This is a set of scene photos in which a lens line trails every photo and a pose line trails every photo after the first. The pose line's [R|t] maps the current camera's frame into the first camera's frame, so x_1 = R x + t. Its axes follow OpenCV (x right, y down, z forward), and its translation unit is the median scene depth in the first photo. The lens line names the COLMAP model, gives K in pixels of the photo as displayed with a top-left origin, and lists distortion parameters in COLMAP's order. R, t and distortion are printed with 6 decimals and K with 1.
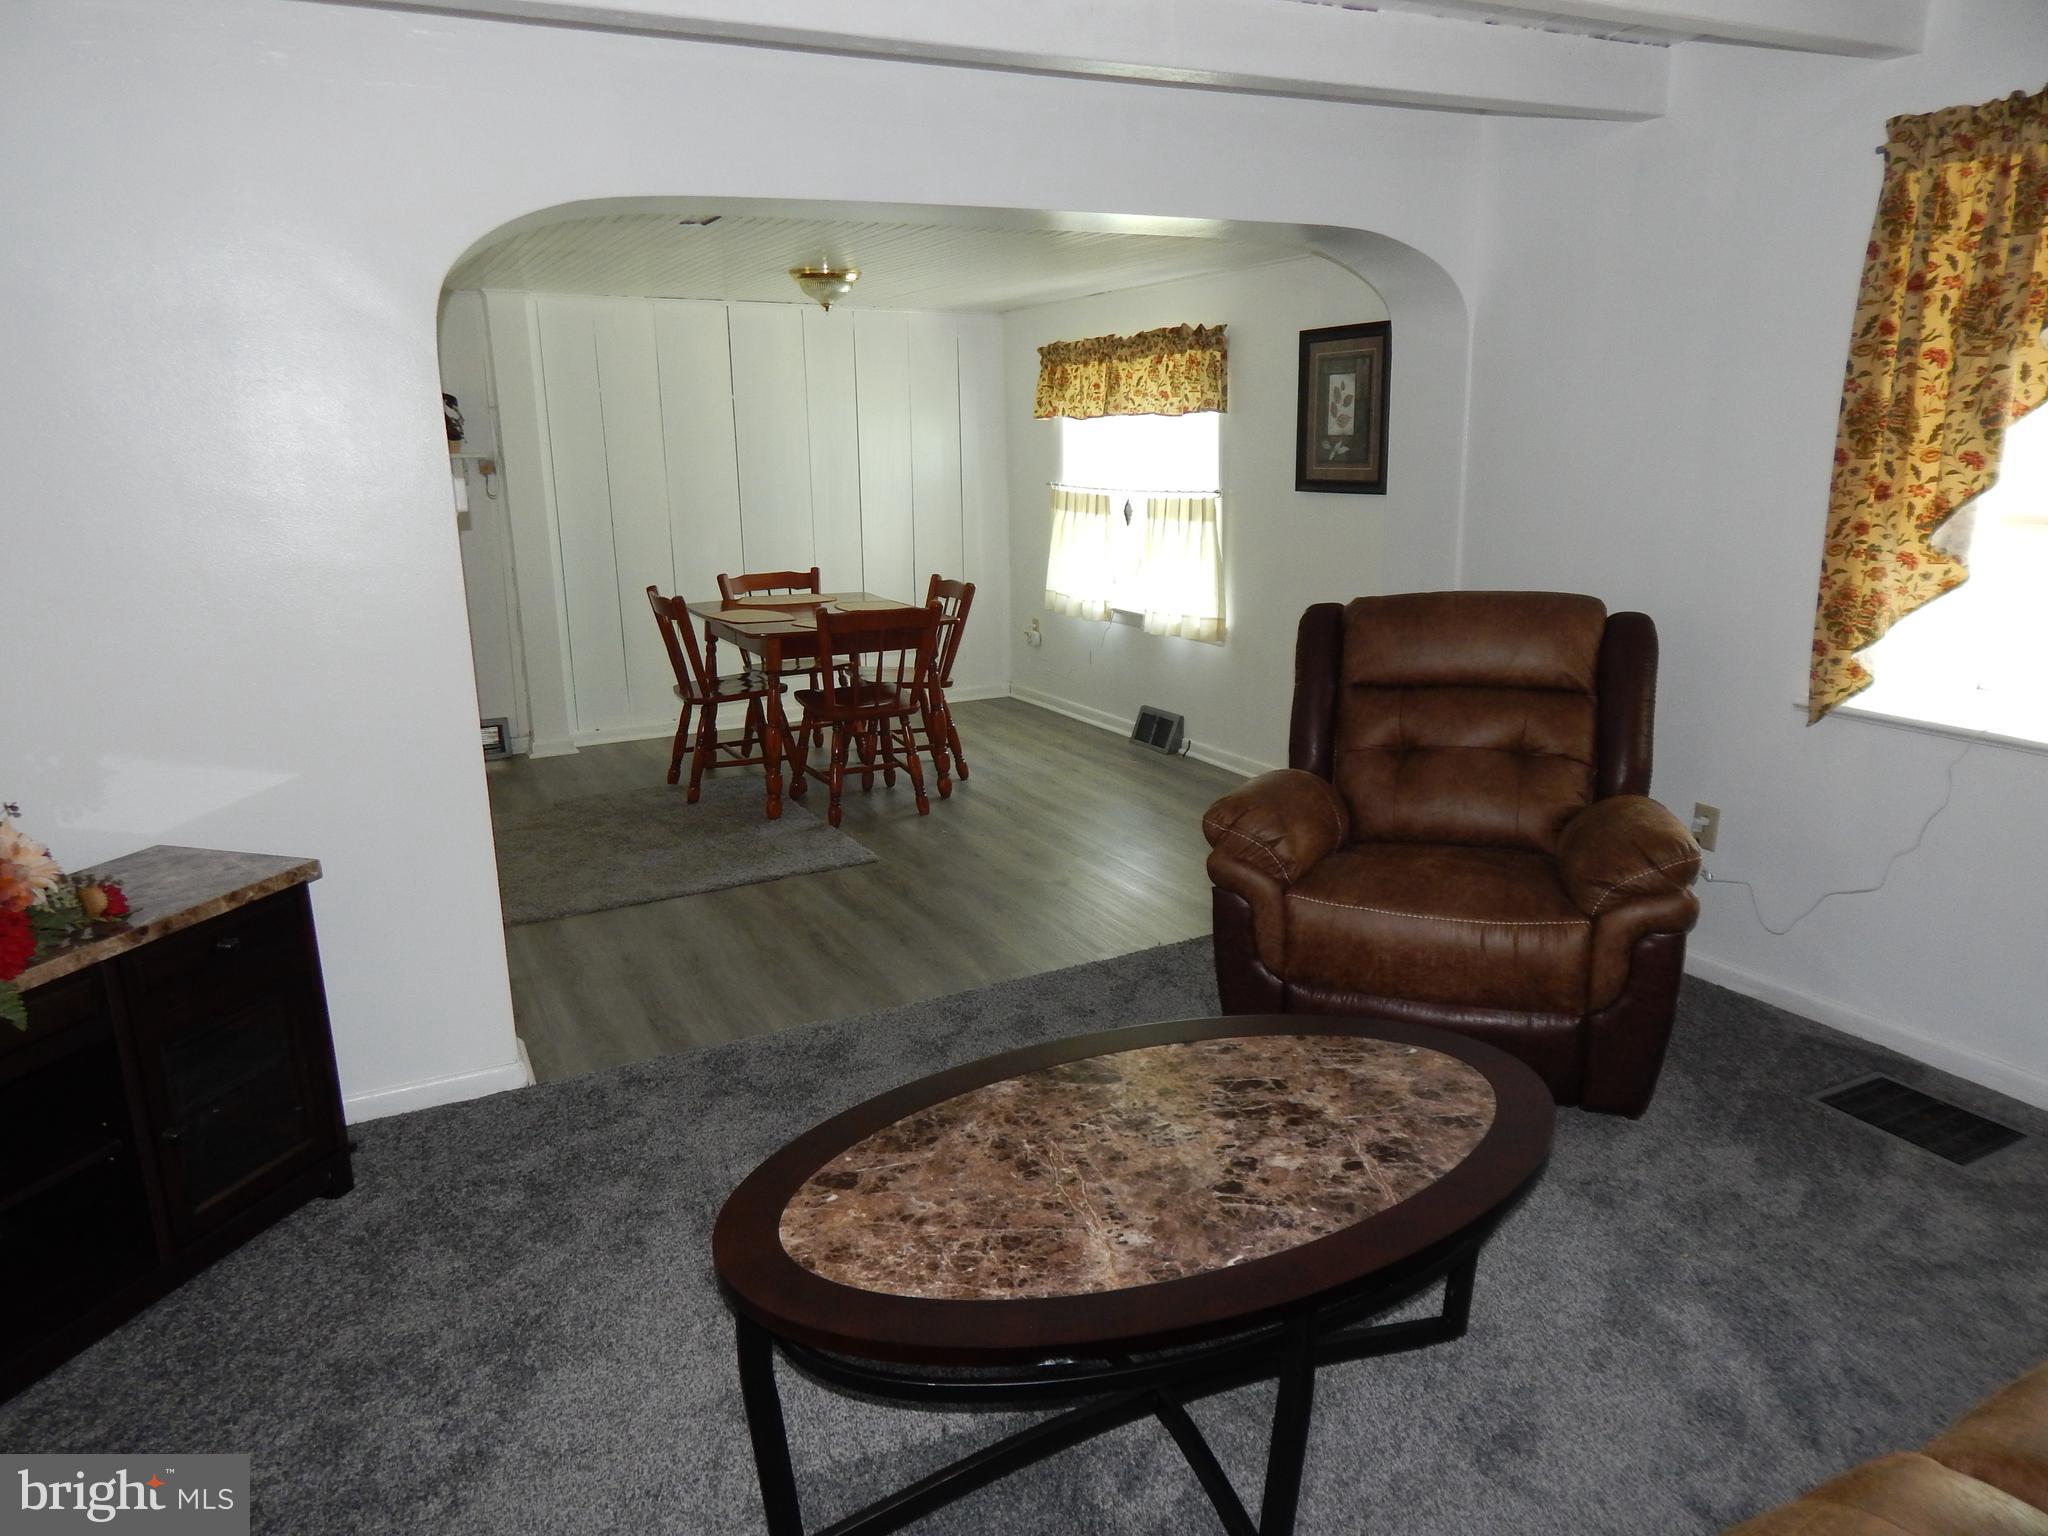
lens RADIAL K [[1367.9, 0, 1018.2], [0, 1367.9, 771.5], [0, 0, 1]] dist [0.011882, -0.006714]
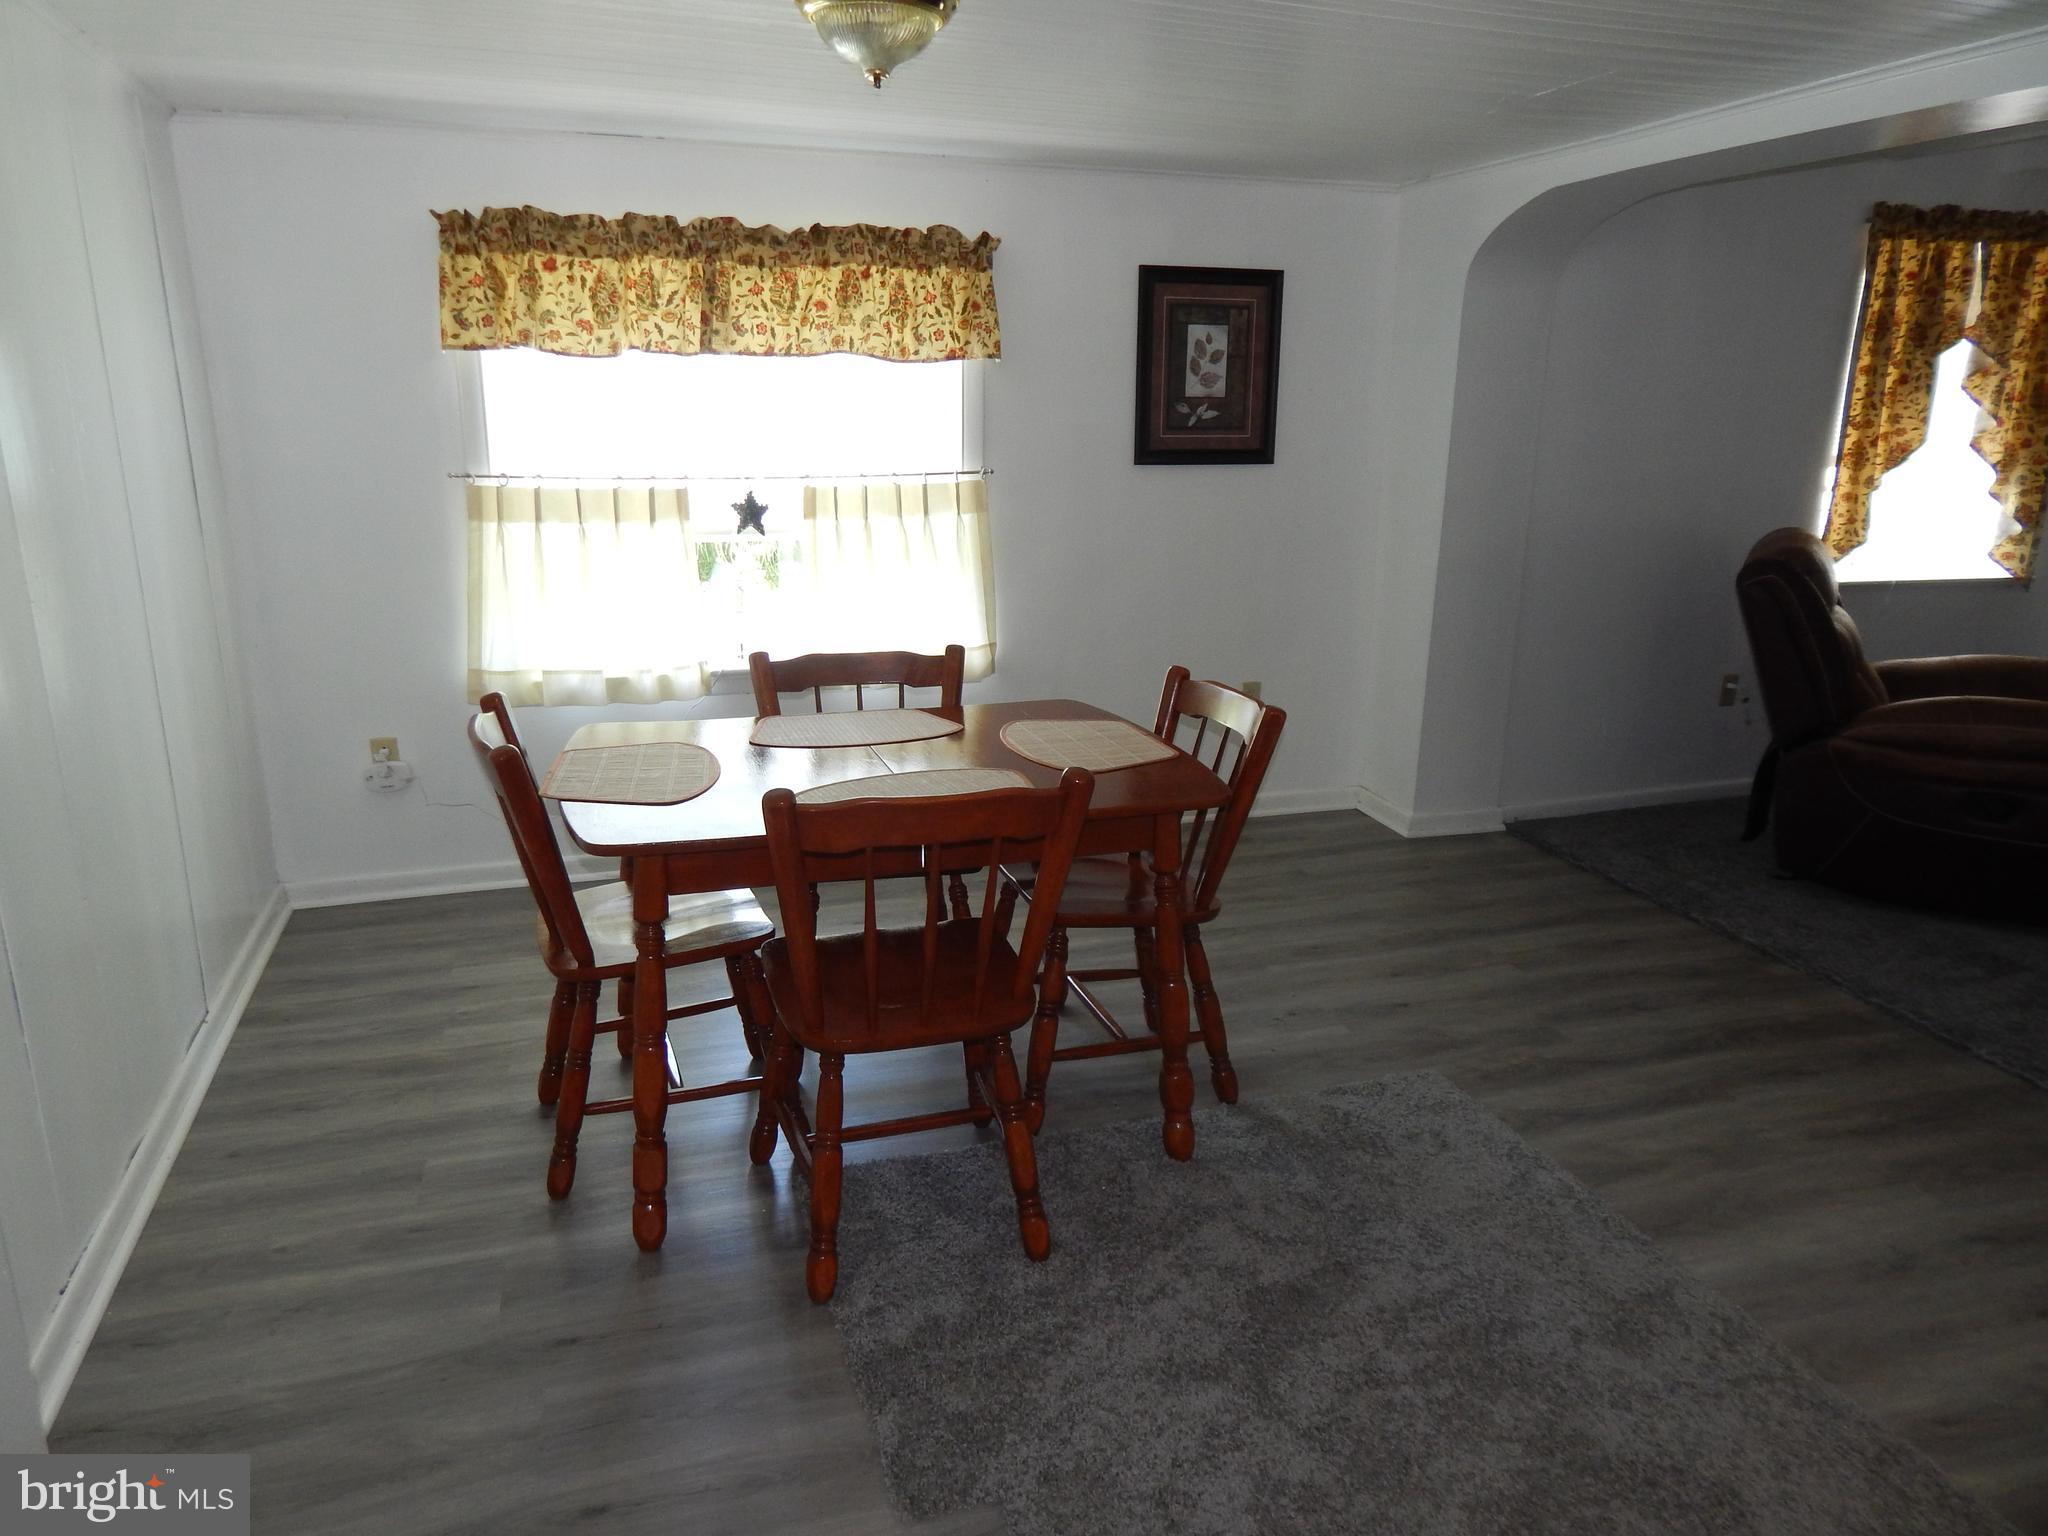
lens RADIAL K [[1367.9, 0, 1016.4], [0, 1367.9, 761.0], [0, 0, 1]] dist [0.011882, -0.006714]
pose [[0.163467, -0.230665, 0.959204, -0.594186], [0.225741, 0.955232, 0.191239, -0.197088], [-0.960375, 0.185270, 0.208220, 0.881593]]
